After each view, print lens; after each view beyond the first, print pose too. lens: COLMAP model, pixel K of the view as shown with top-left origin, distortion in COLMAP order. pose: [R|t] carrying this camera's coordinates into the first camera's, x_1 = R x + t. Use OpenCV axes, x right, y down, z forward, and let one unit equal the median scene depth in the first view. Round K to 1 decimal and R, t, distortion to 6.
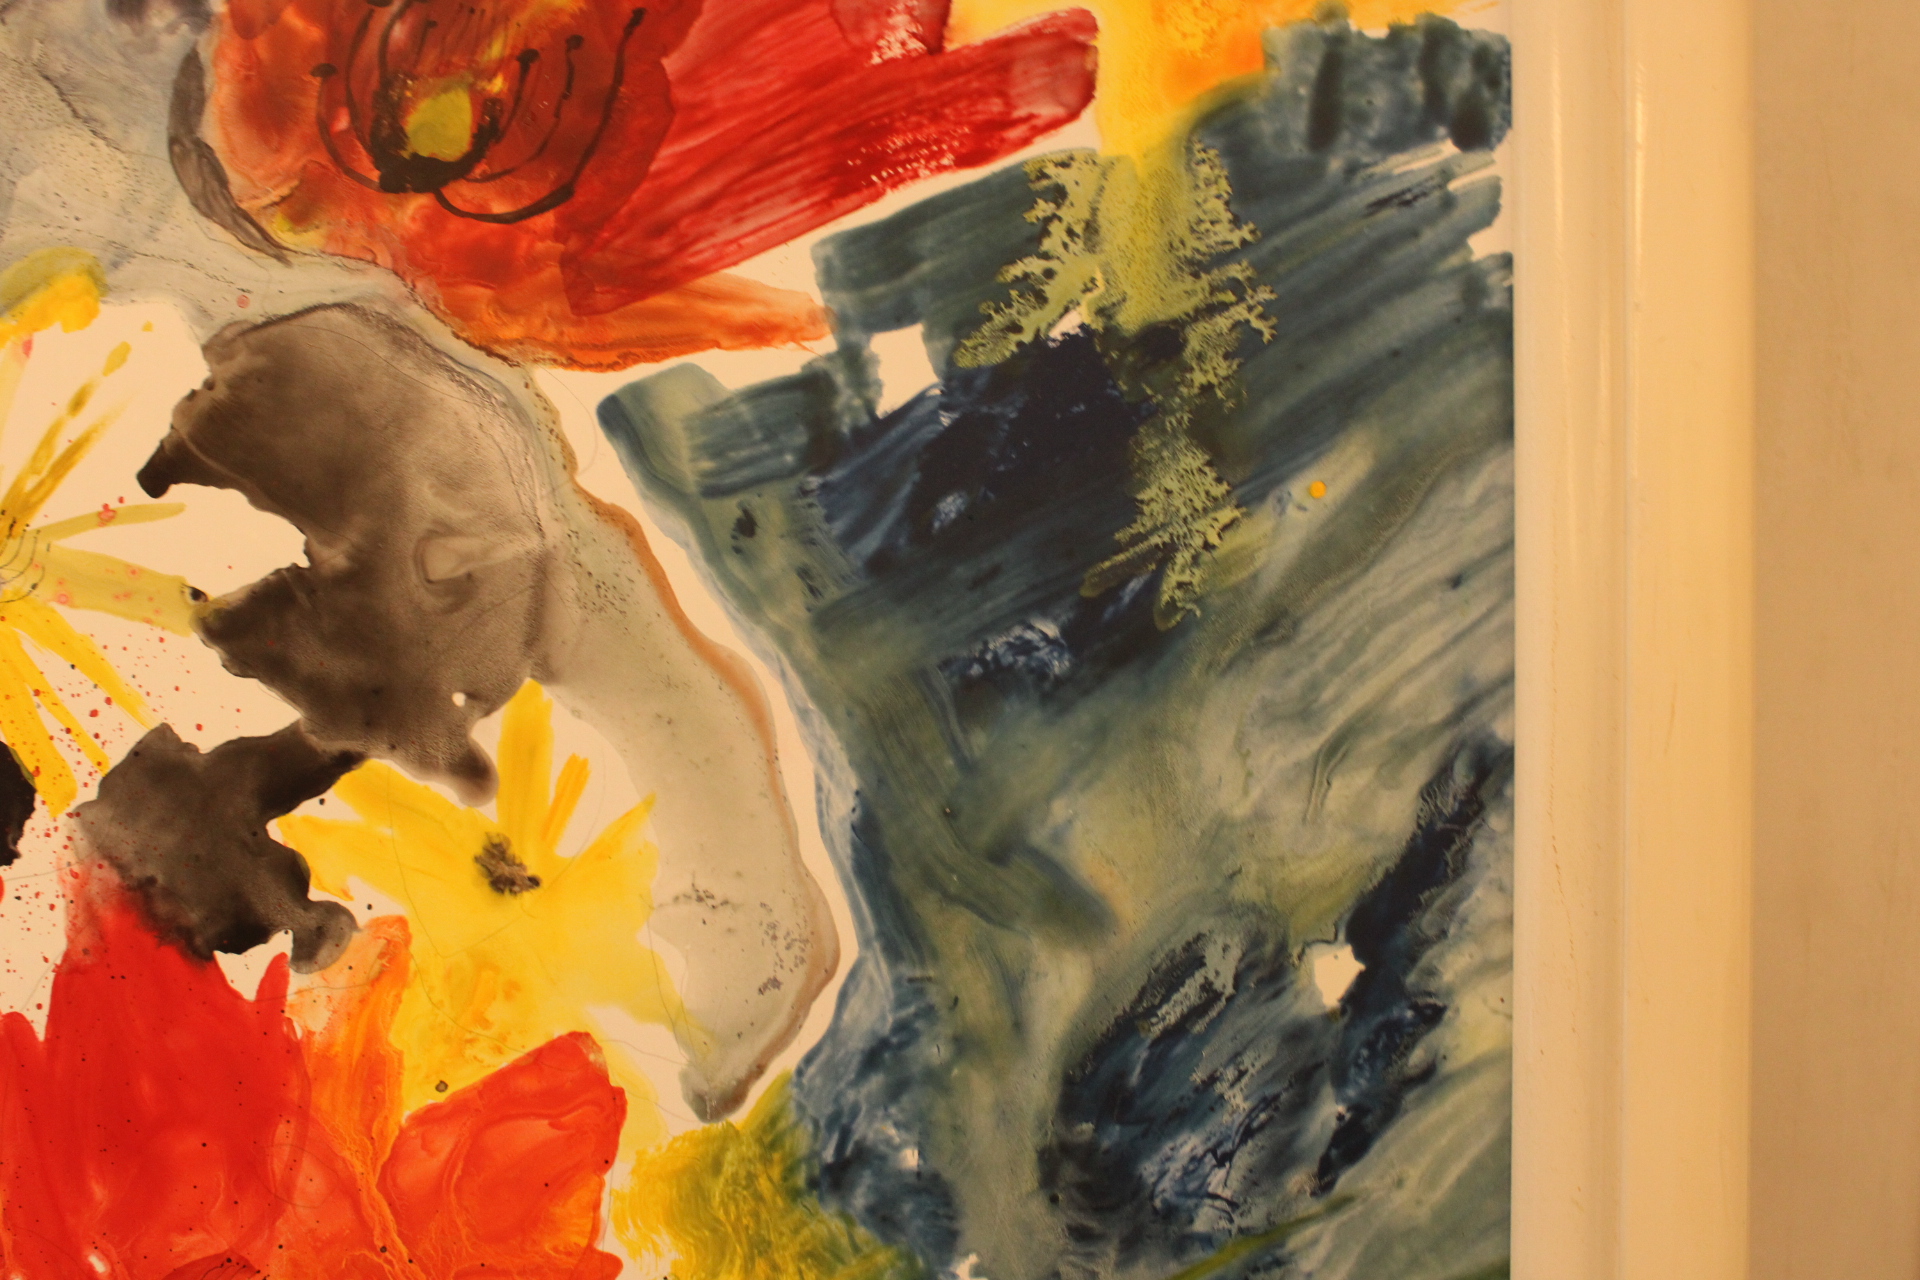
lens RADIAL K [[2098.0, 0, 944.5], [0, 2098.0, 626.5], [0, 0, 1]] dist [-0.117599, 0.147711]
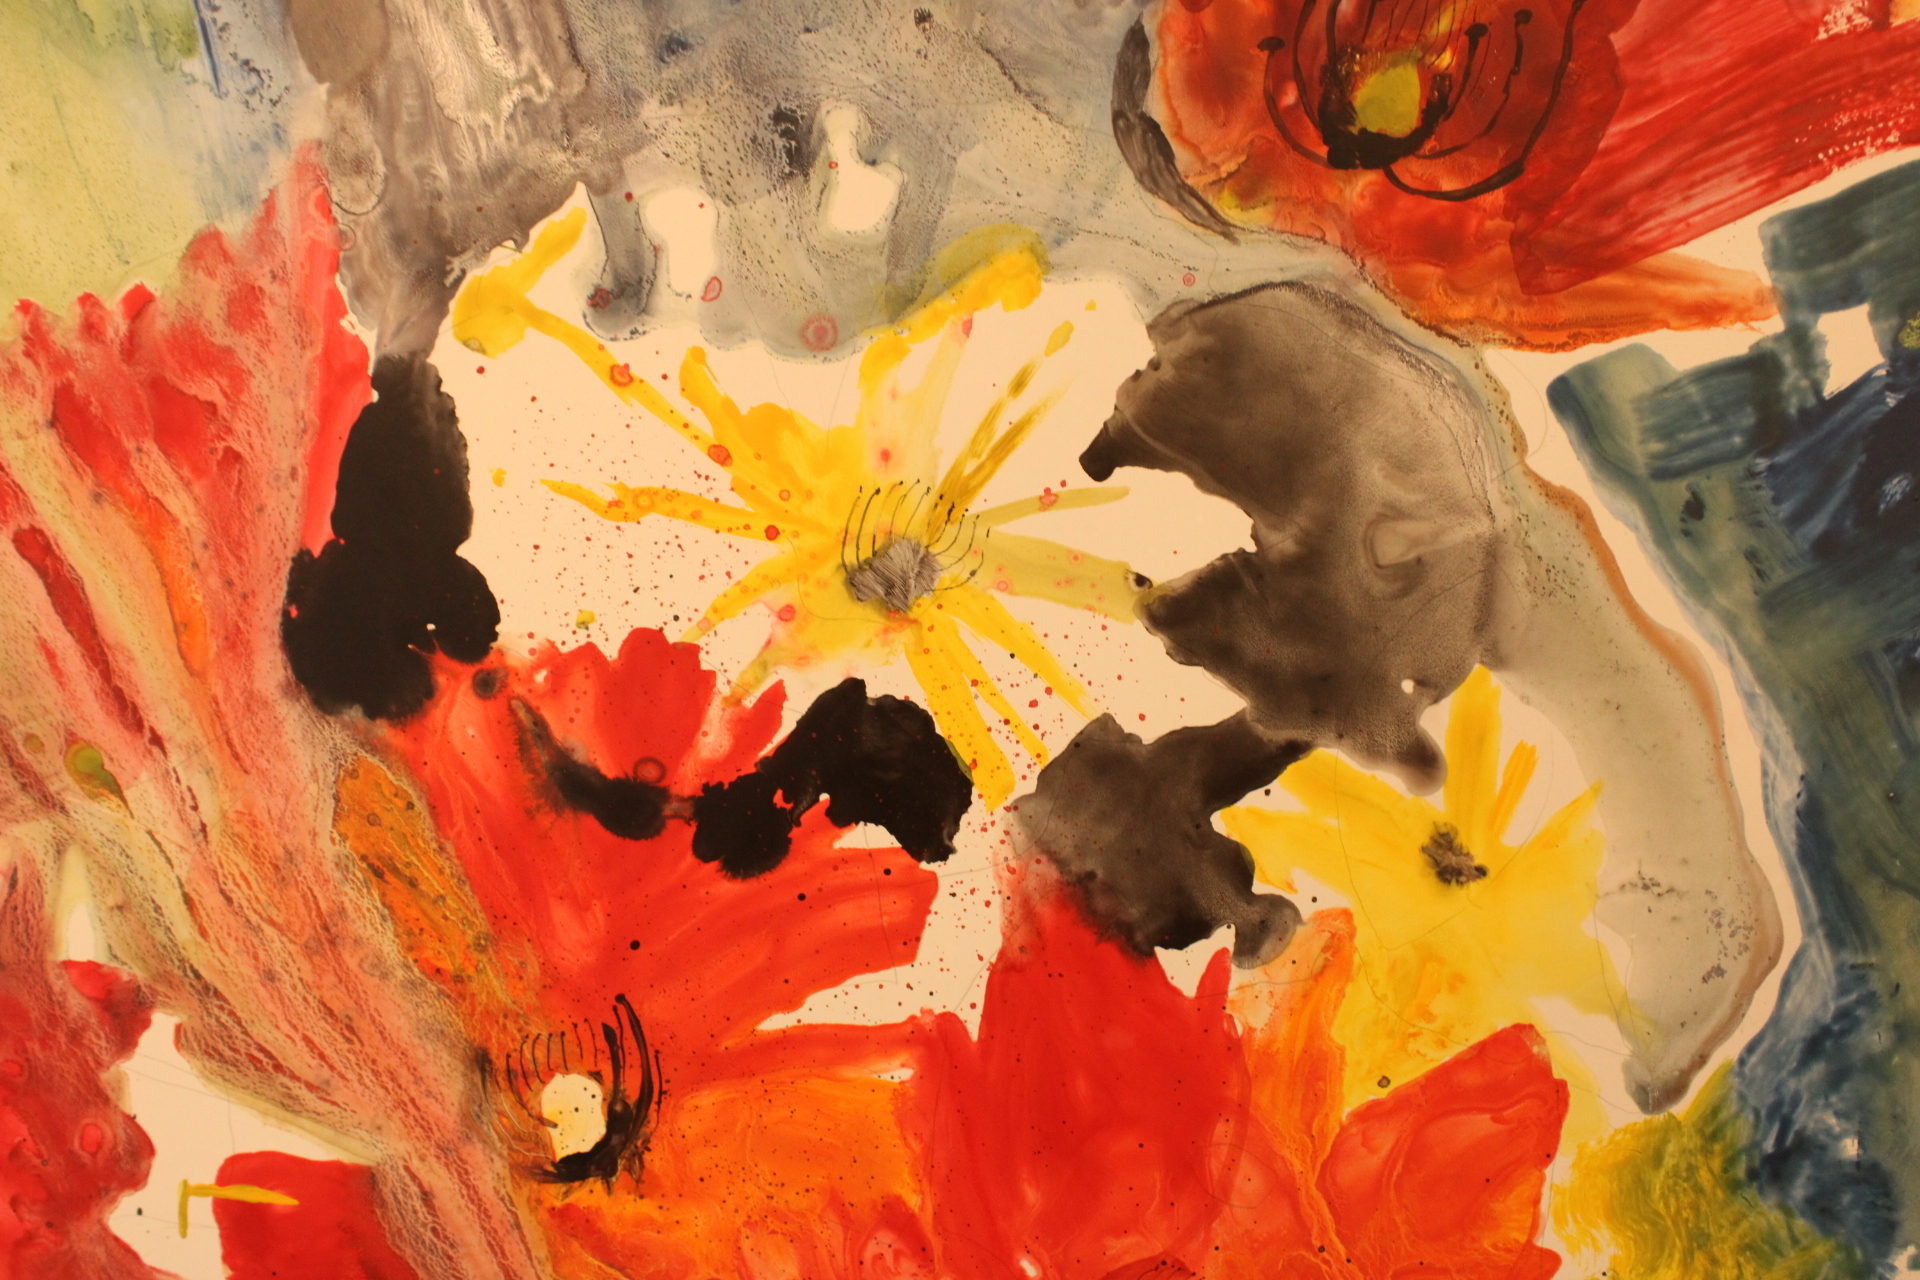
lens RADIAL K [[2098.0, 0, 944.5], [0, 2098.0, 626.5], [0, 0, 1]] dist [-0.117599, 0.147711]
pose [[0.999497, -0.006174, -0.031096, -0.420194], [0.006169, 0.999981, -0.000281, 0.005748], [0.031097, 0.000089, 0.999516, 0.013379]]
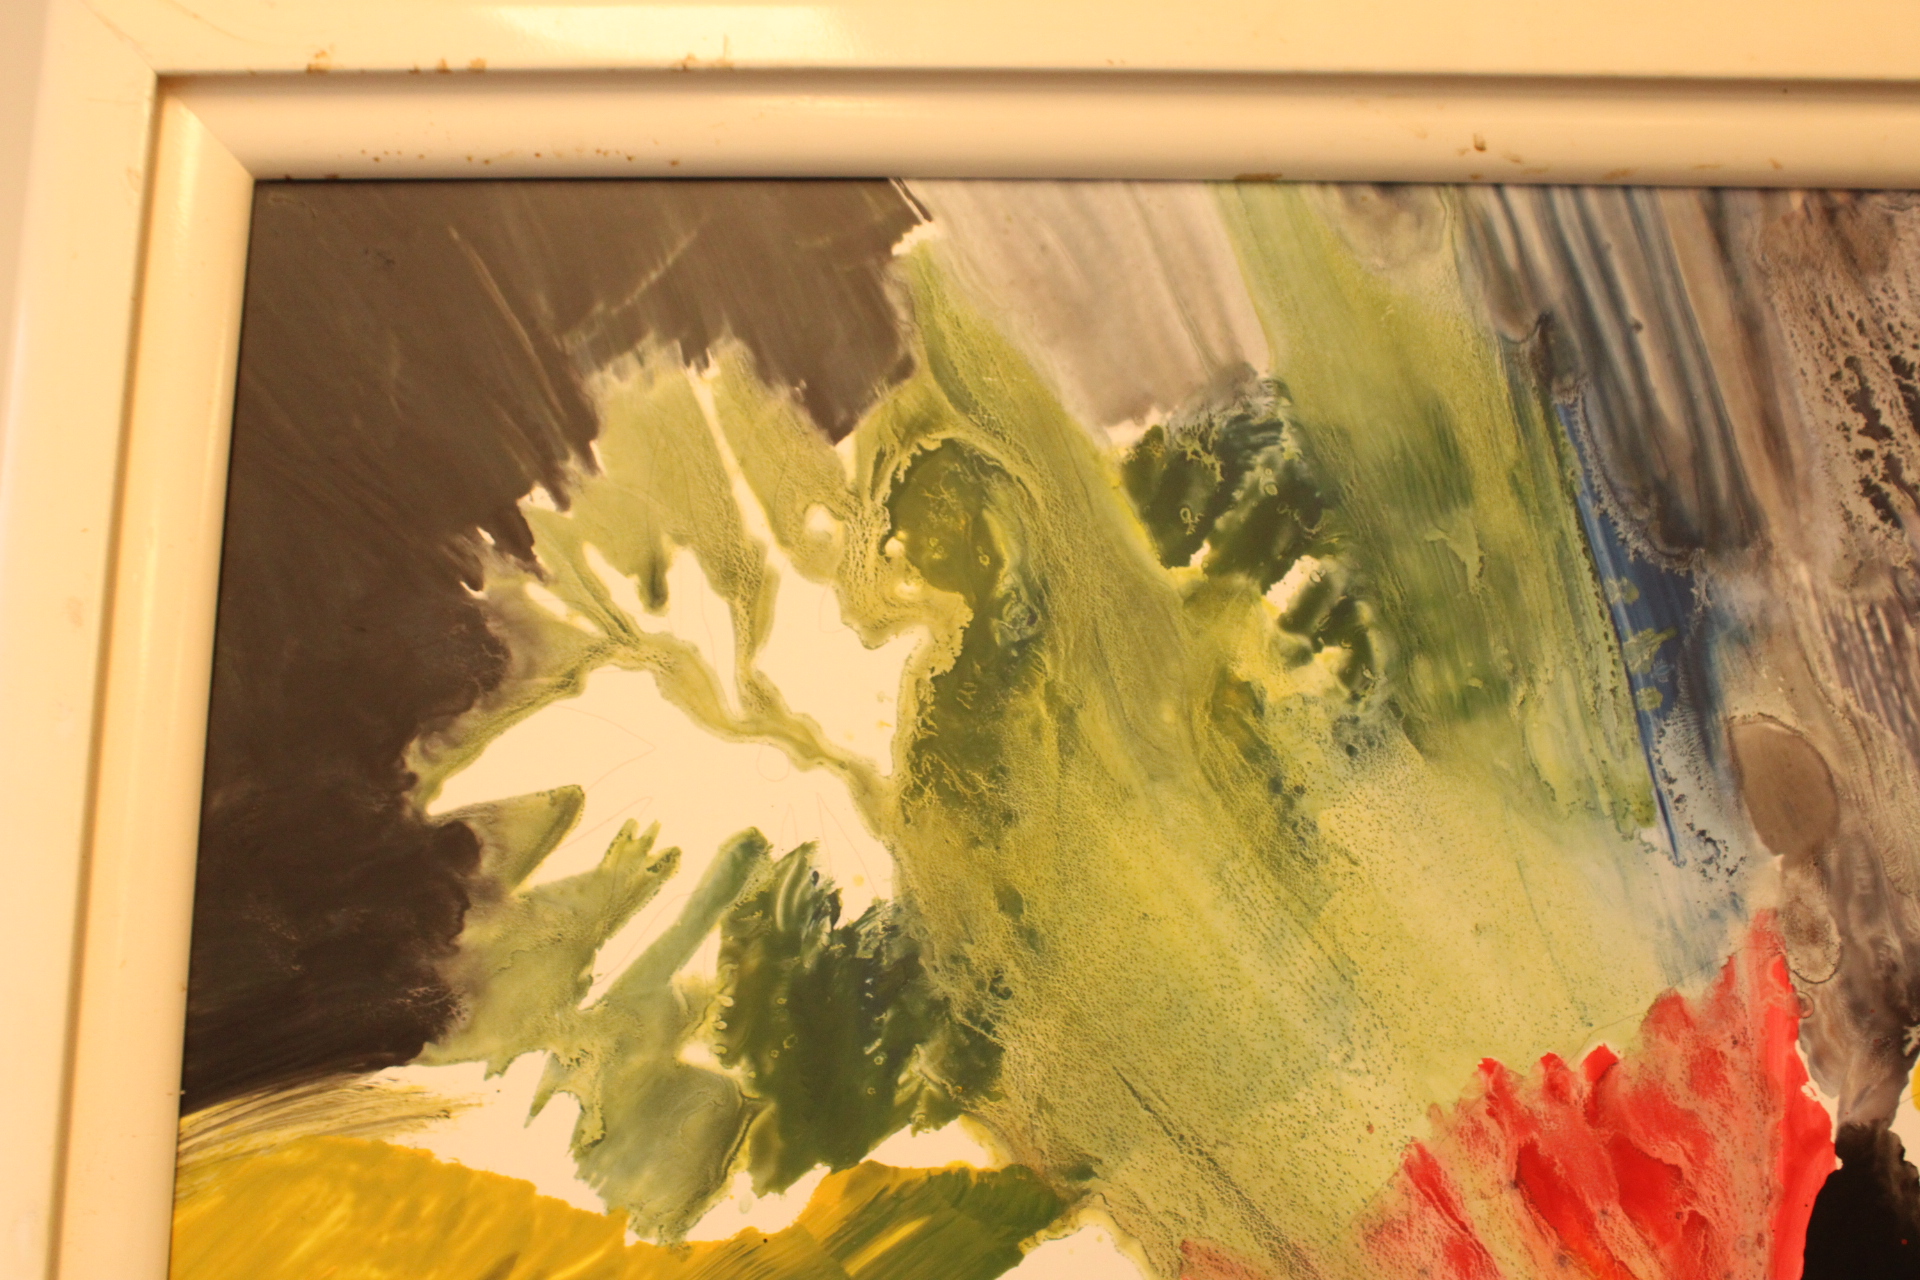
lens RADIAL K [[2098.0, 0, 944.5], [0, 2098.0, 626.5], [0, 0, 1]] dist [-0.117599, 0.147711]
pose [[0.996669, 0.003548, -0.081476, -1.059348], [-0.021903, 0.973994, -0.225513, -0.122678], [0.078557, 0.226546, 0.970827, -0.061912]]
